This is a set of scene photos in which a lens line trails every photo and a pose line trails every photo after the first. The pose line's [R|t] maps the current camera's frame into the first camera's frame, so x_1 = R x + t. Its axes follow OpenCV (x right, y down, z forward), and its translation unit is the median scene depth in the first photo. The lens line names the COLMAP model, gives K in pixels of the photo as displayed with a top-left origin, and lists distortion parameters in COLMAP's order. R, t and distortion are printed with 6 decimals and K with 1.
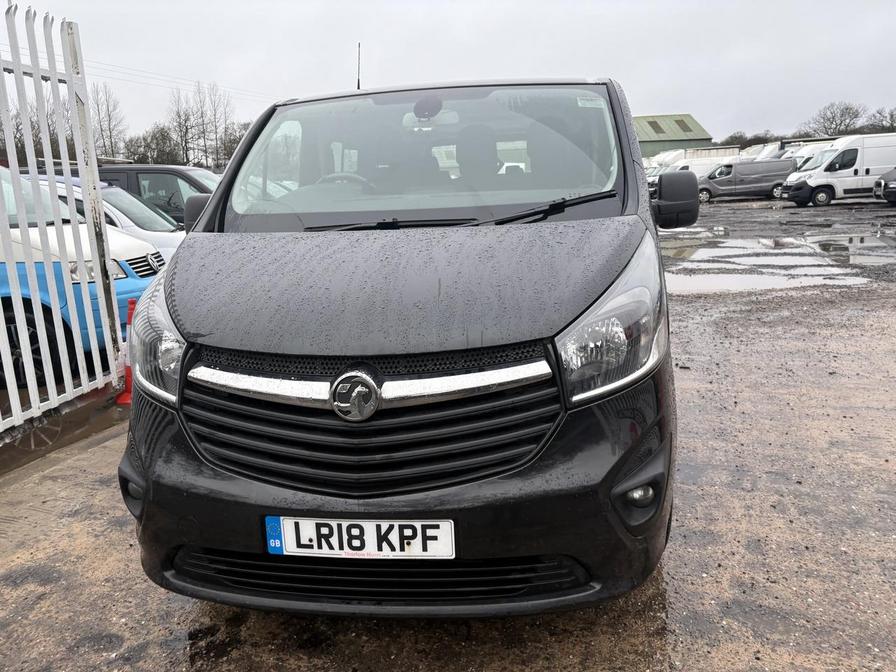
lens RADIAL K [[695.3, 0, 448.3], [0, 695.3, 329.9], [0, 0, 1]] dist [0.034934, -0.036538]
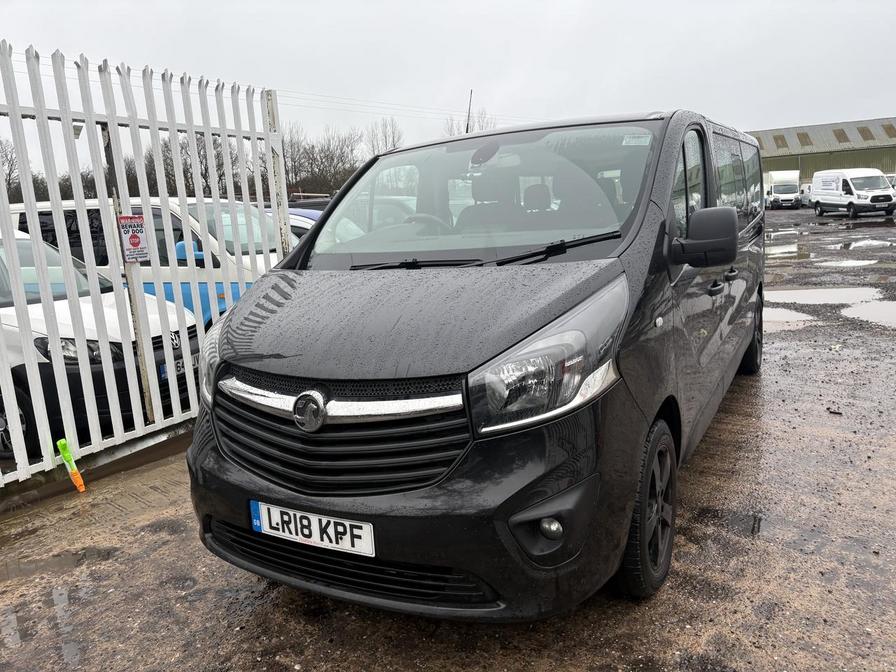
lens RADIAL K [[695.3, 0, 449.9], [0, 695.3, 342.4], [0, 0, 1]] dist [0.034934, -0.036538]
pose [[0.926832, 0.048590, -0.372319, 0.512559], [-0.049747, 0.998741, 0.006506, -0.042747], [0.372167, 0.012492, 0.928082, -0.040079]]
